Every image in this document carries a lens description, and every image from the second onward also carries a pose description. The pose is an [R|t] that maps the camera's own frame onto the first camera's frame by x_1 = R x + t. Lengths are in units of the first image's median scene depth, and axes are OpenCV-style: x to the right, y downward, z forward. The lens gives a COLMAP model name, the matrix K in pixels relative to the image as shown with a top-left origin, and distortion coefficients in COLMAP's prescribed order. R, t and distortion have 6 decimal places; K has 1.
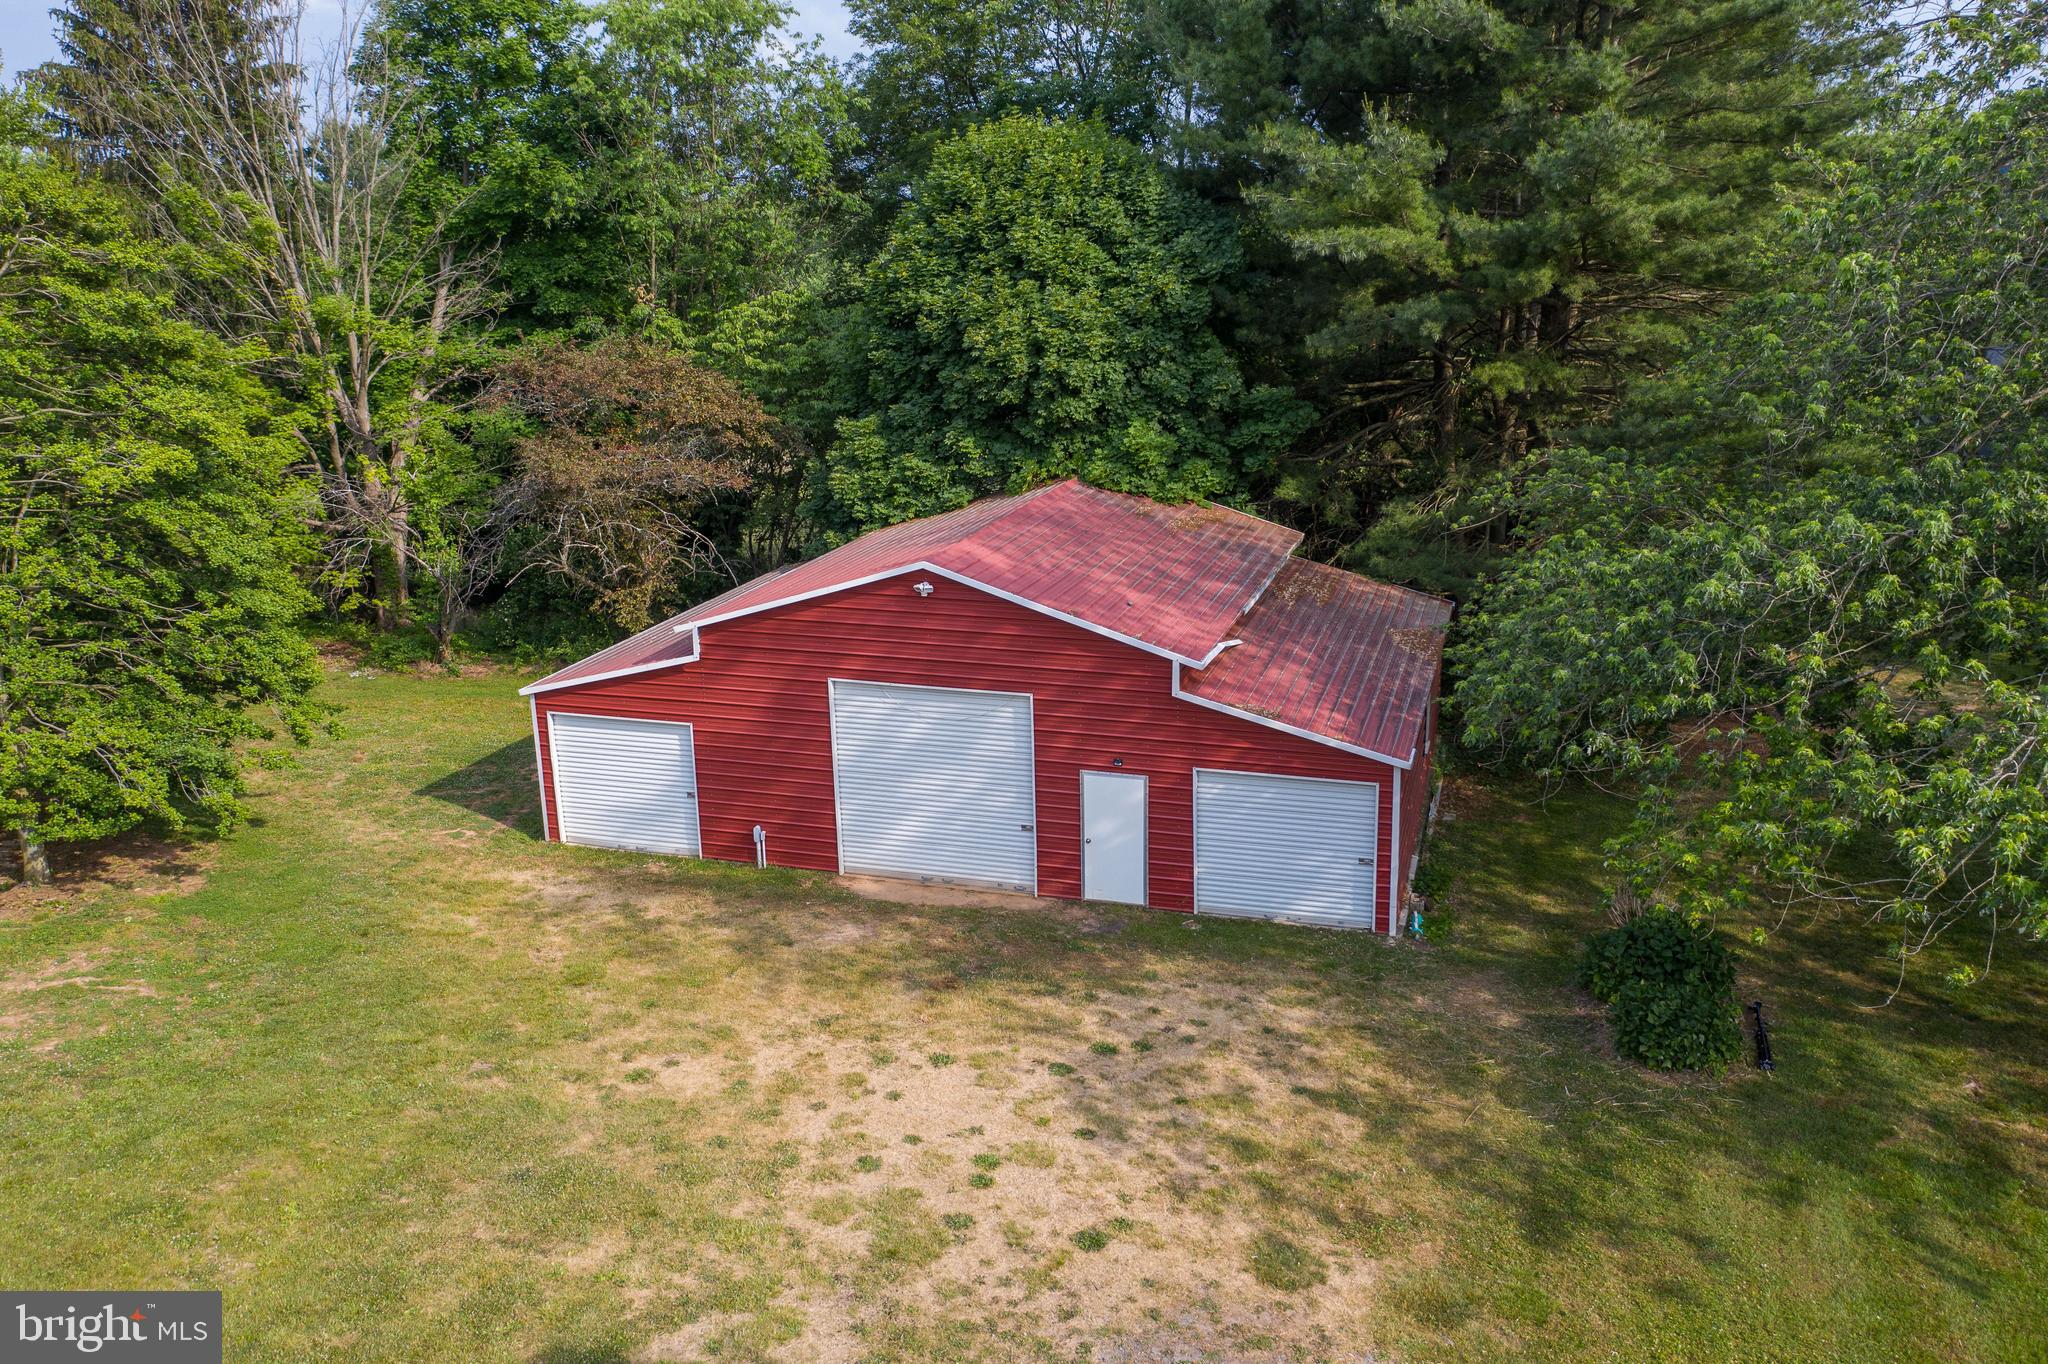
lens RADIAL K [[1627.7, 0, 1022.4], [0, 1627.7, 681.0], [0, 0, 1]] dist [-0.012003, 0.004580]
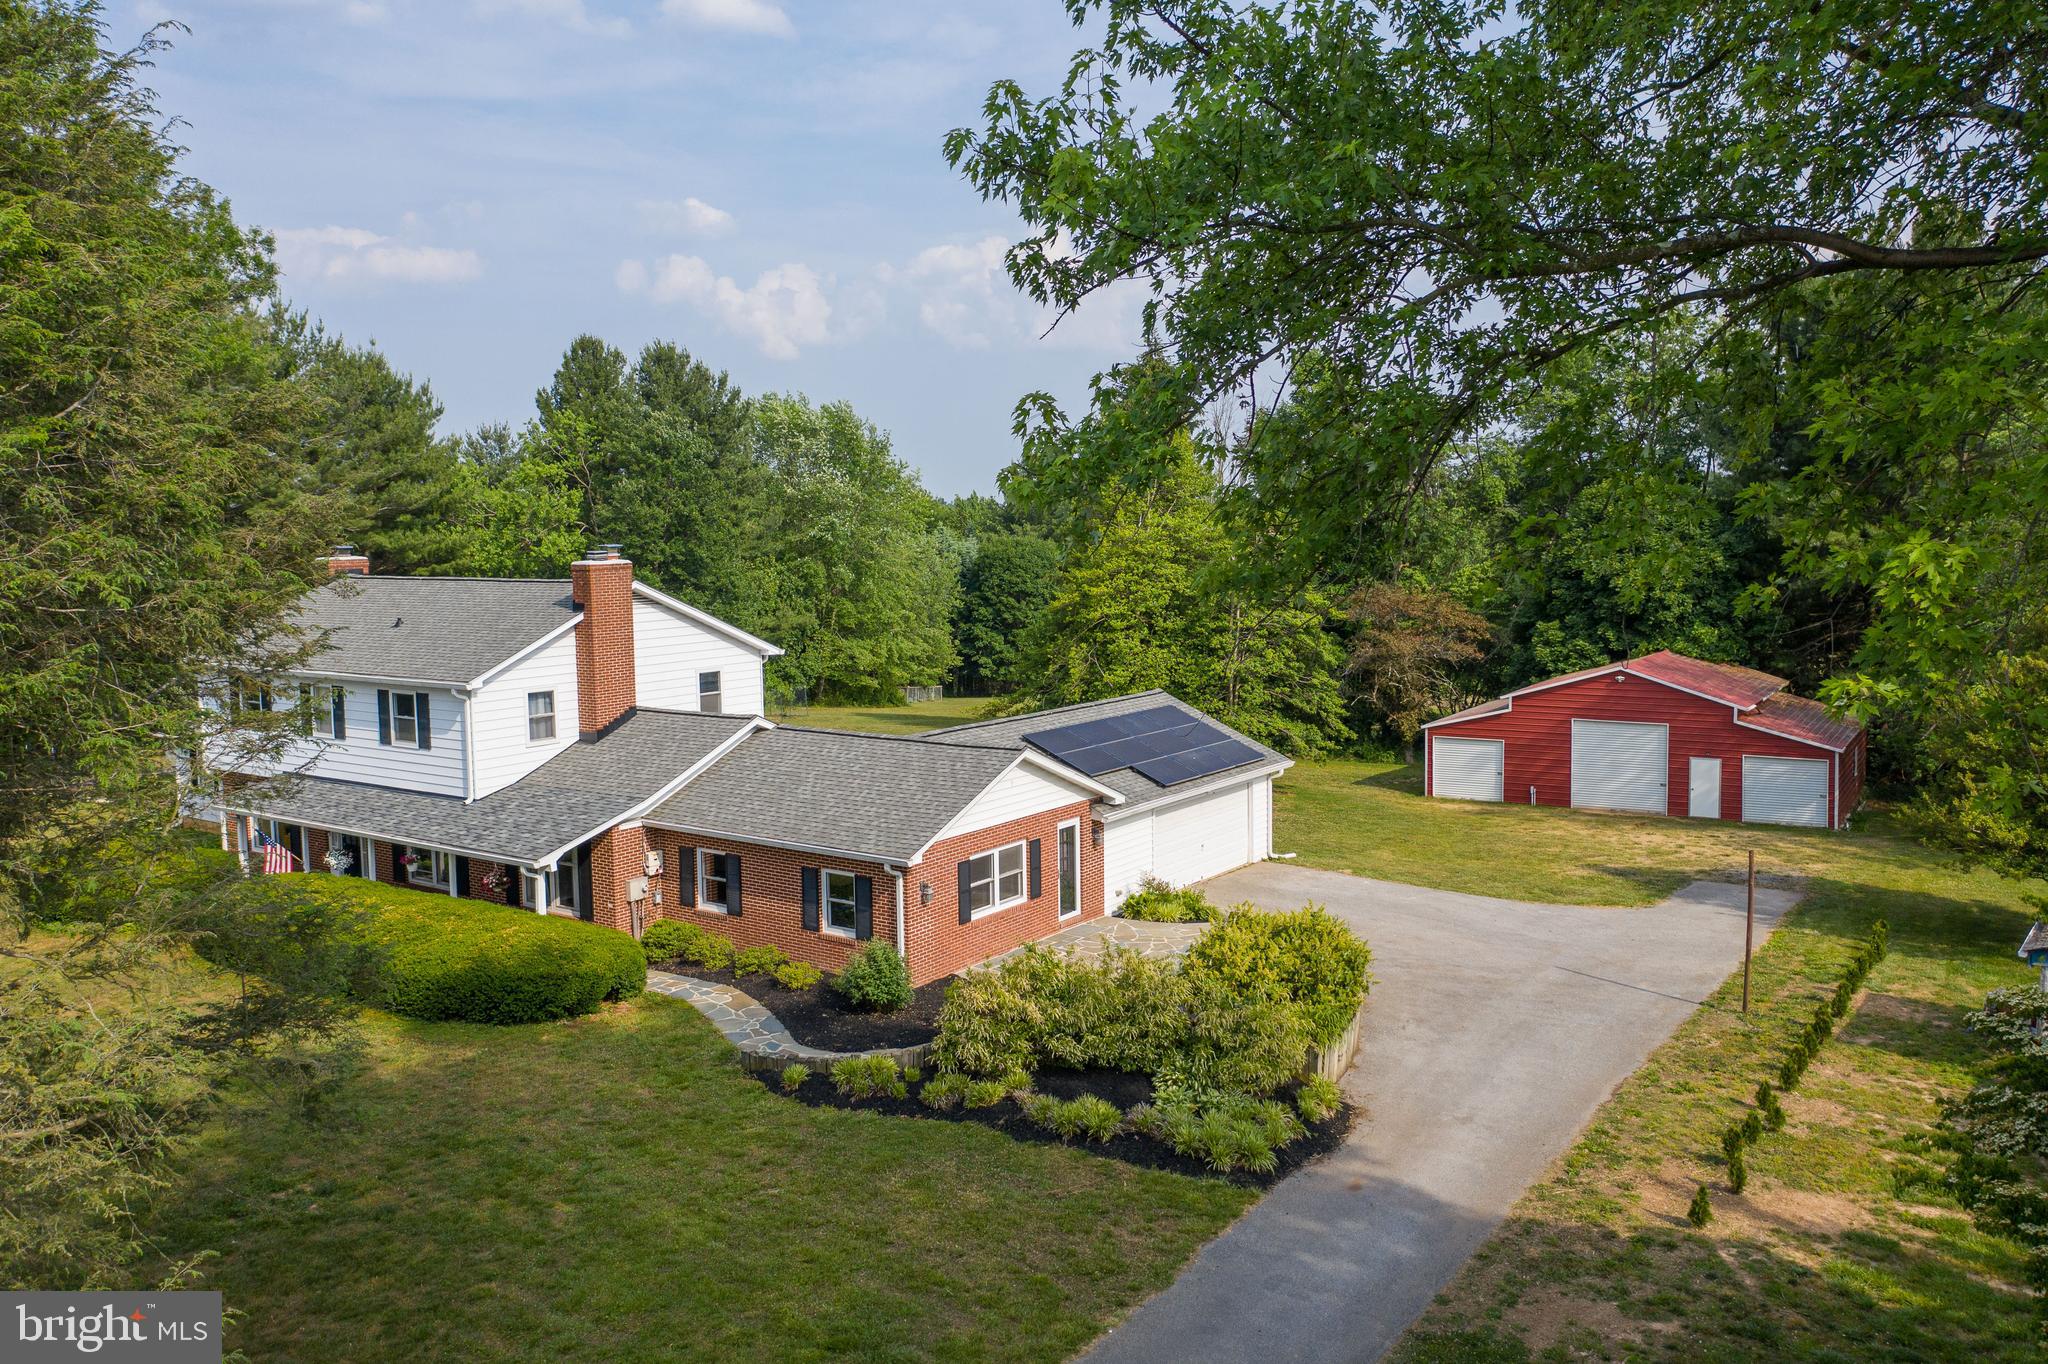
lens RADIAL K [[1627.7, 0, 1021.0], [0, 1627.7, 677.3], [0, 0, 1]] dist [-0.012003, 0.004580]
pose [[0.965630, 0.022237, -0.258969, -0.278668], [-0.067558, 0.983563, -0.167449, 0.382019], [0.250989, 0.179189, 0.951260, -1.421128]]
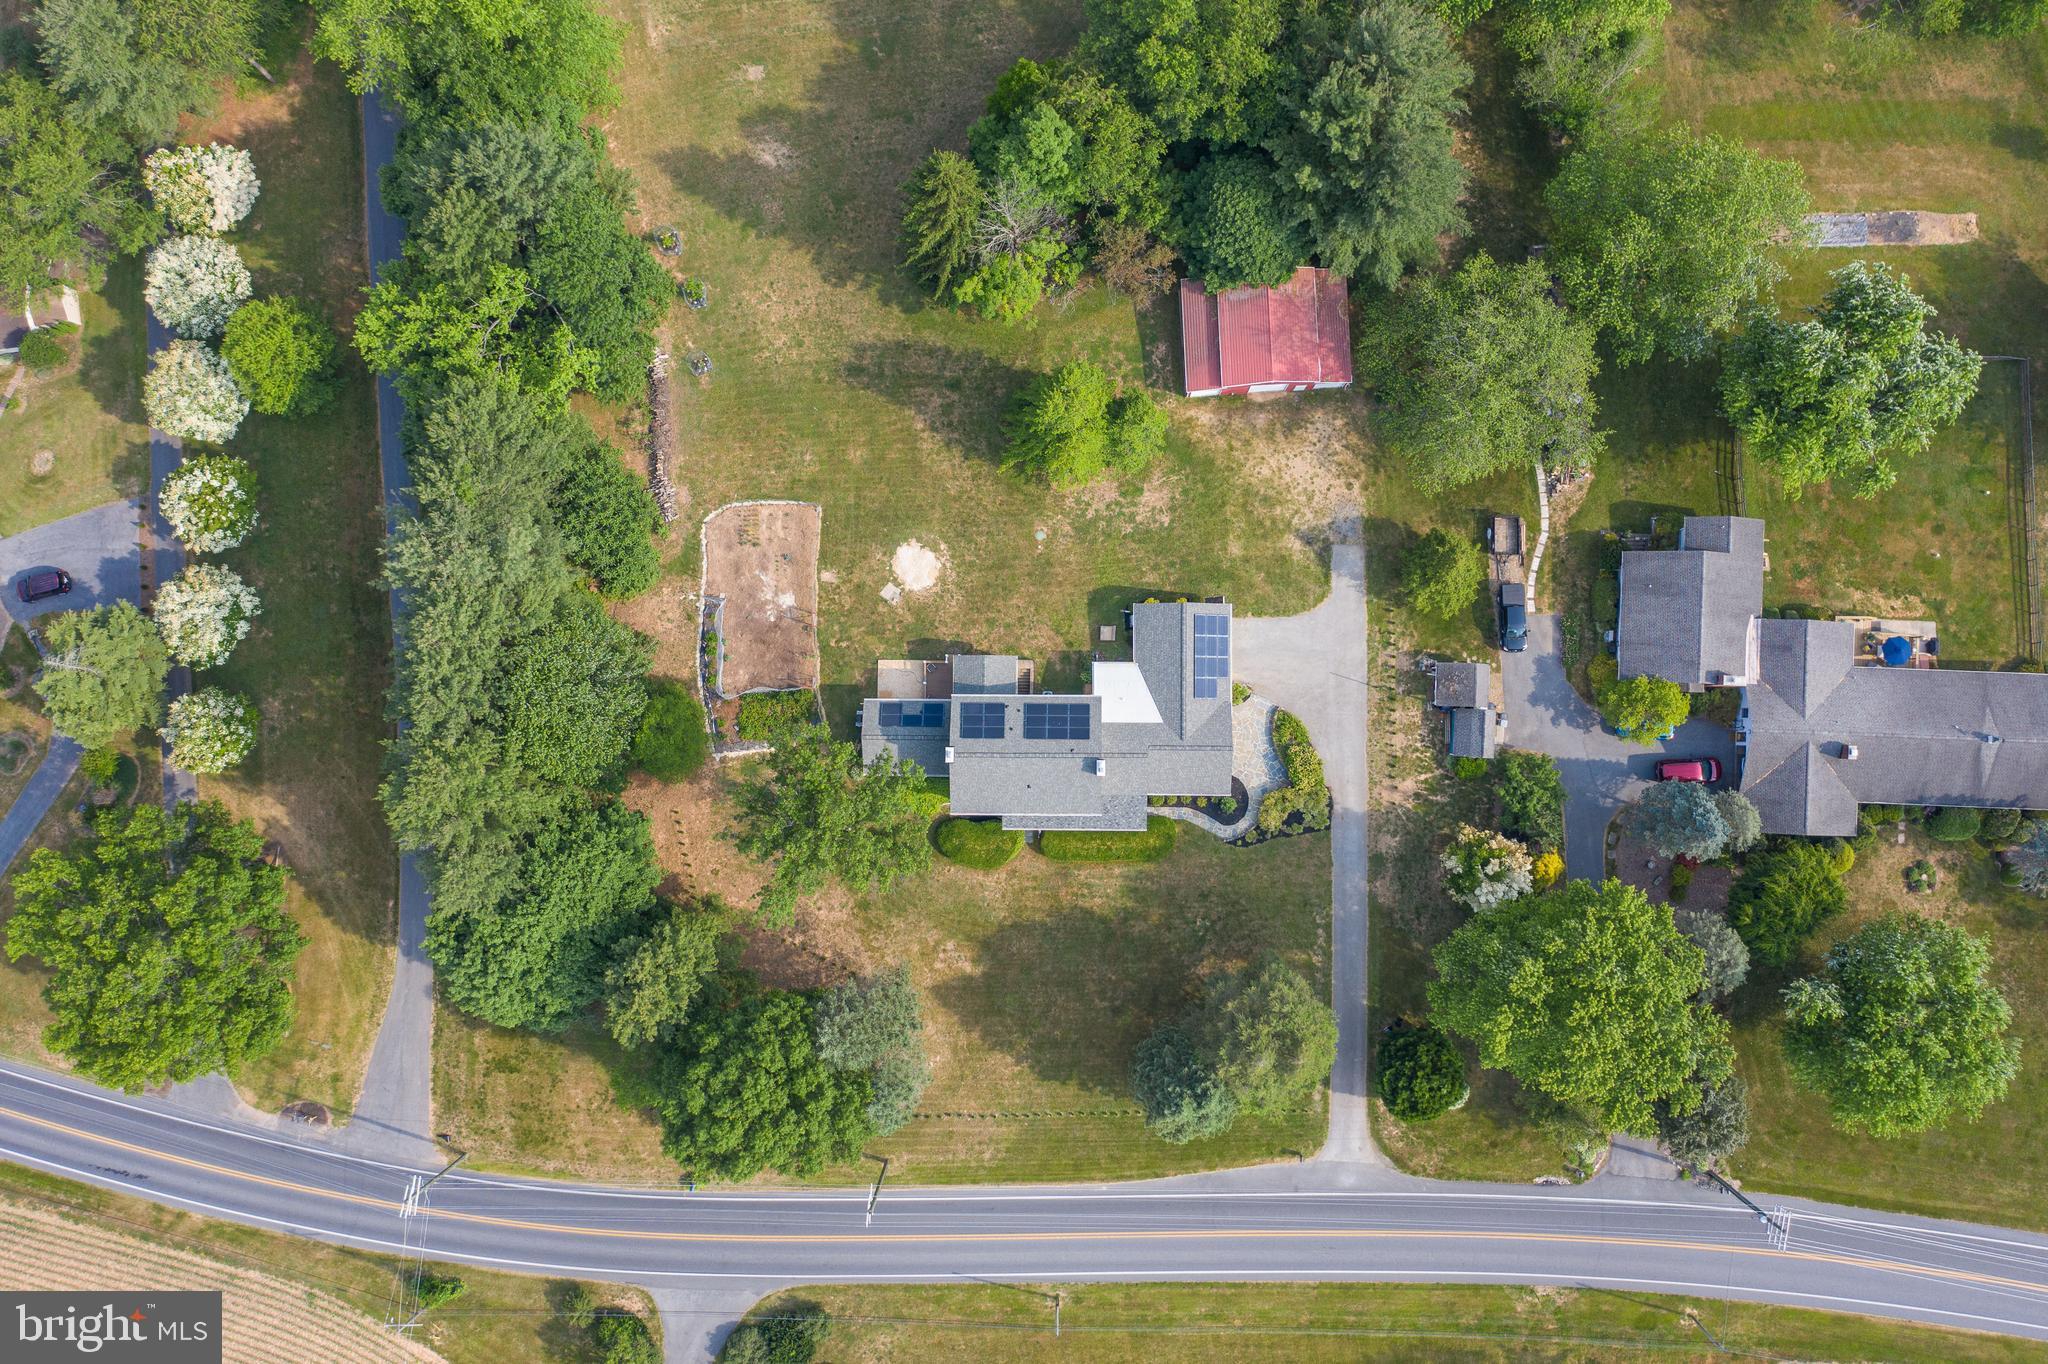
lens RADIAL K [[1627.7, 0, 1022.3], [0, 1627.7, 681.2], [0, 0, 1]] dist [-0.012003, 0.004580]
pose [[0.938646, -0.344627, -0.013304, -1.127250], [0.118282, 0.285445, 0.951068, -5.099974], [-0.323966, -0.894289, 0.308695, -1.376350]]
